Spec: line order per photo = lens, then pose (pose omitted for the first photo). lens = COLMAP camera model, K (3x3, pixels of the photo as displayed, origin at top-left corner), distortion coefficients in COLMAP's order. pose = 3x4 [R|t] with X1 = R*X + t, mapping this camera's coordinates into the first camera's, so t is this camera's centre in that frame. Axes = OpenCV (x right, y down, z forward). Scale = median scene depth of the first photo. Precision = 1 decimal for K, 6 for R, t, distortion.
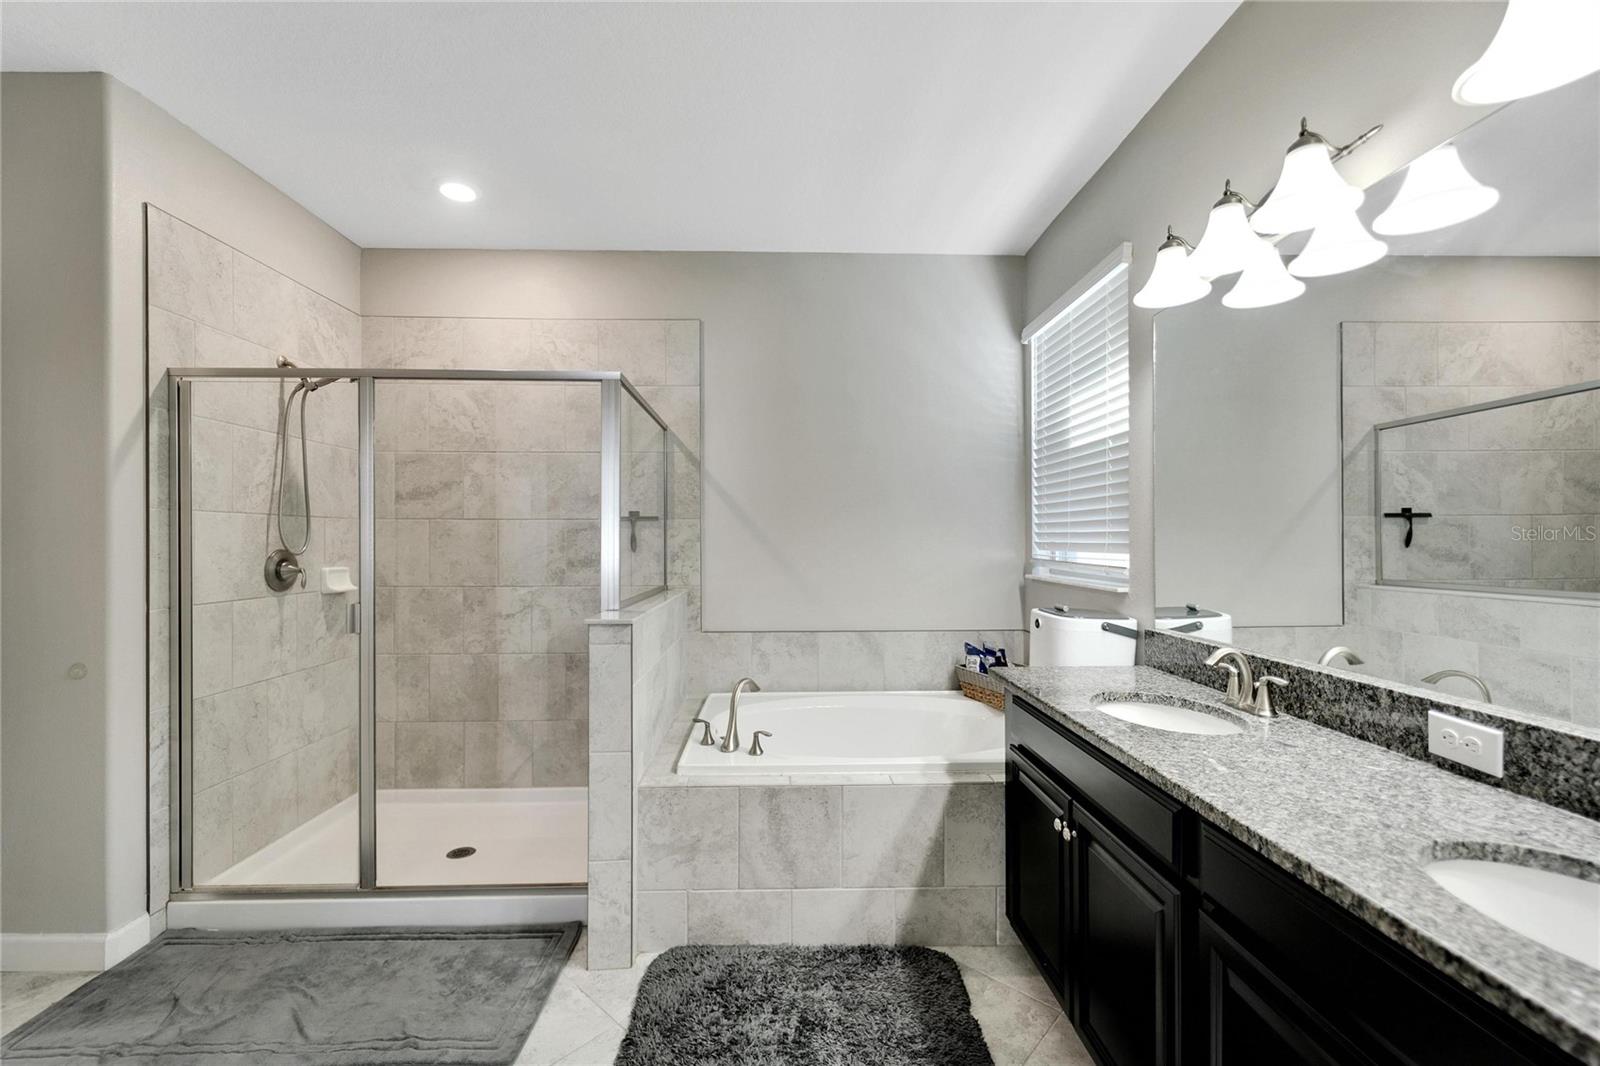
lens RADIAL K [[677.1, 0, 786.8], [0, 677.1, 527.0], [0, 0, 1]] dist [0.002795, 0.000014]
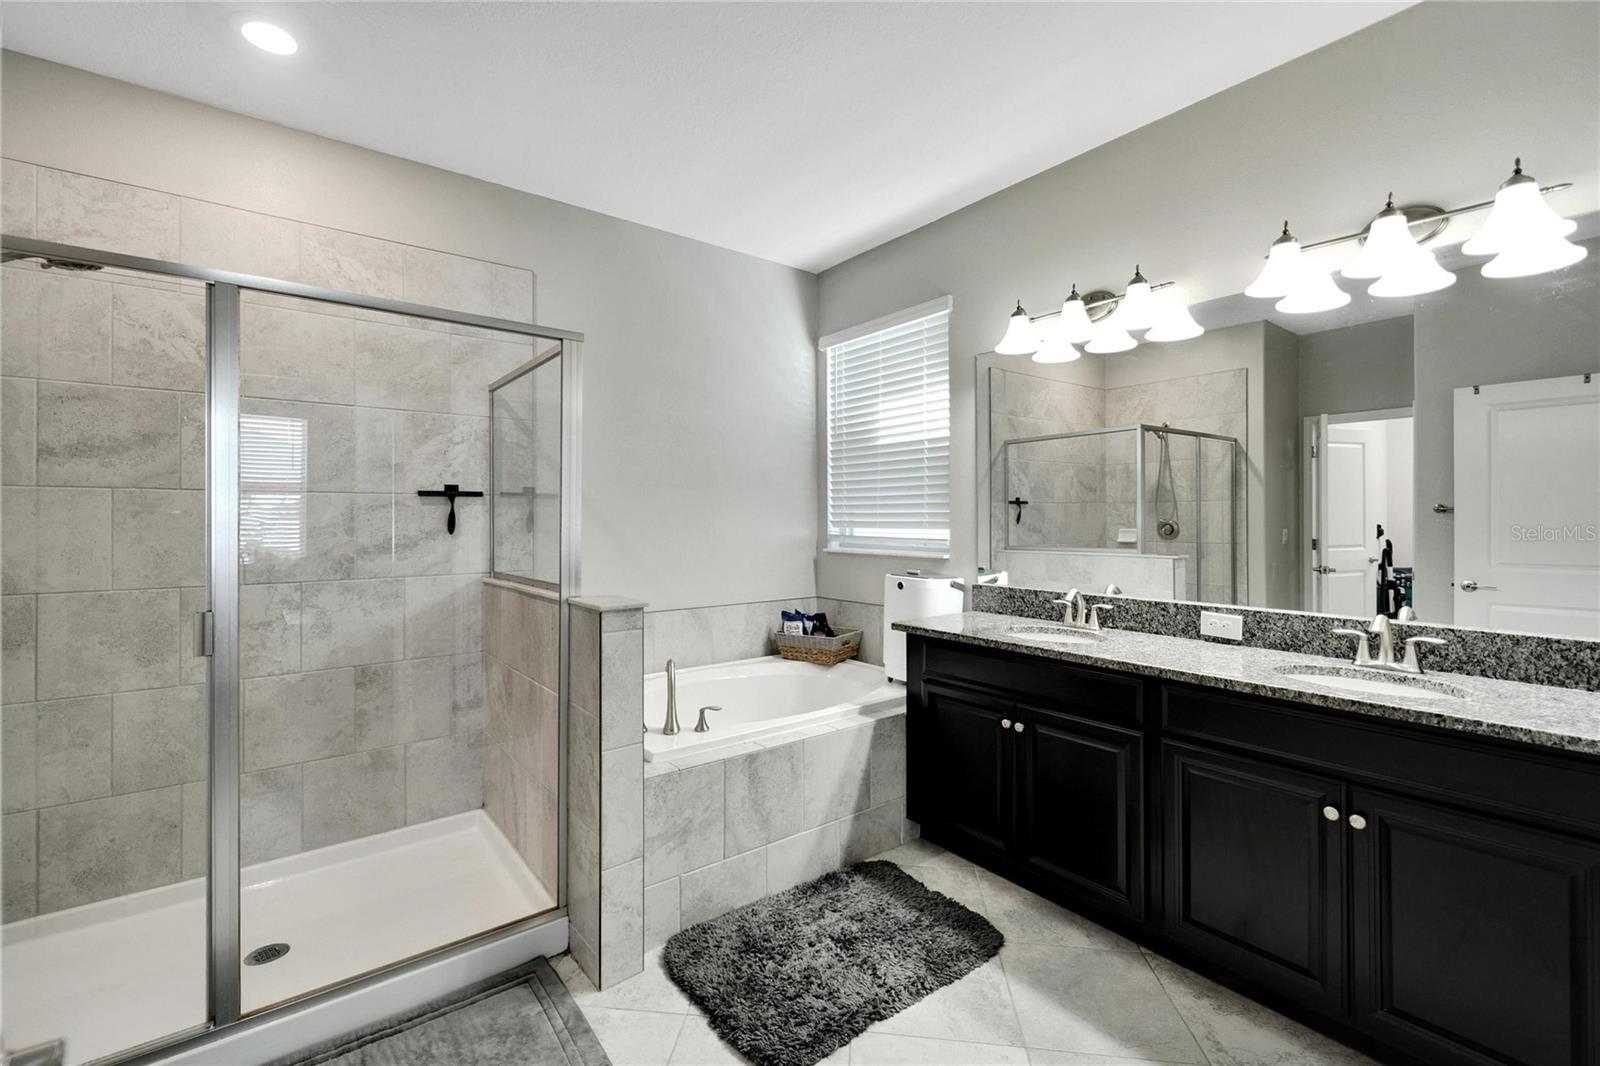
lens RADIAL K [[708.3, 0, 796.8], [0, 708.3, 507.7], [0, 0, 1]] dist [0.001618, 0.000496]
pose [[0.799167, 0.009423, 0.601035, -0.590754], [-0.009504, 0.999950, -0.003041, 0.004677], [-0.601033, -0.003282, 0.799217, 0.074429]]
